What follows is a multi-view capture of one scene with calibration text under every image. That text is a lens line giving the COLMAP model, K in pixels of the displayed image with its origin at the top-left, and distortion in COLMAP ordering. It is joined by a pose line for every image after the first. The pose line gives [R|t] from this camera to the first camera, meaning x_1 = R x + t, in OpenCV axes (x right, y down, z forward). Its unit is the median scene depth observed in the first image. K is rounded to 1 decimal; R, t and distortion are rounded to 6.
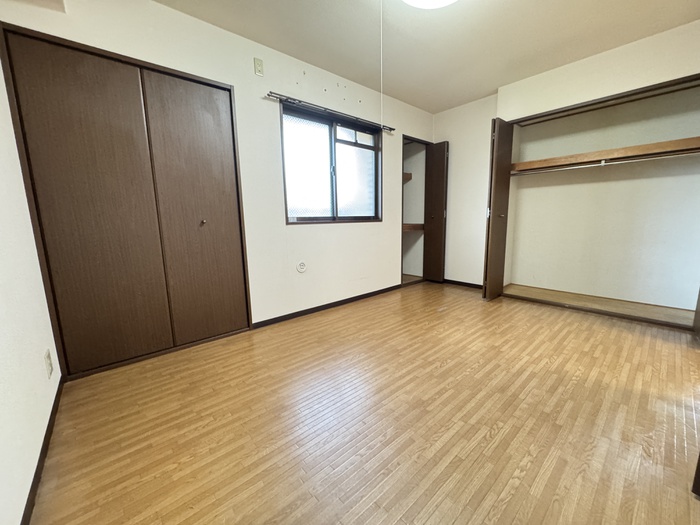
lens RADIAL K [[278.2, 0, 356.3], [0, 278.2, 258.9], [0, 0, 1]] dist [-0.002786, -0.000305]
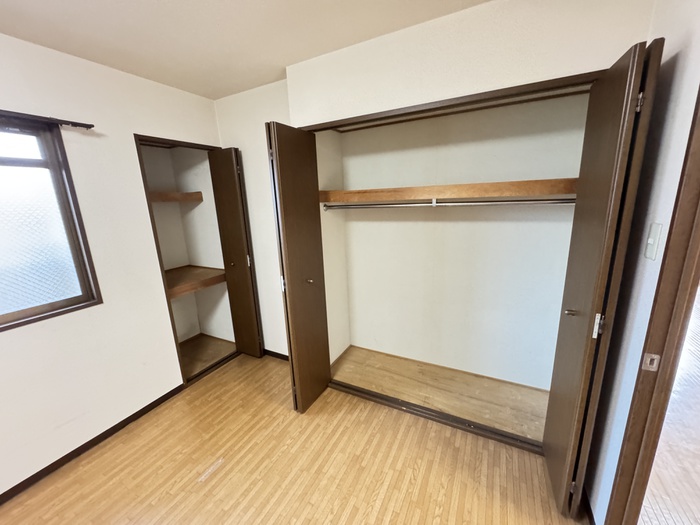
lens RADIAL K [[278.2, 0, 353.5], [0, 278.2, 263.6], [0, 0, 1]] dist [-0.002786, -0.000305]
pose [[0.930148, -0.101863, 0.352774, 0.356963], [0.078007, 0.993638, 0.081232, -0.214317], [-0.358804, -0.048039, 0.932176, 0.340835]]
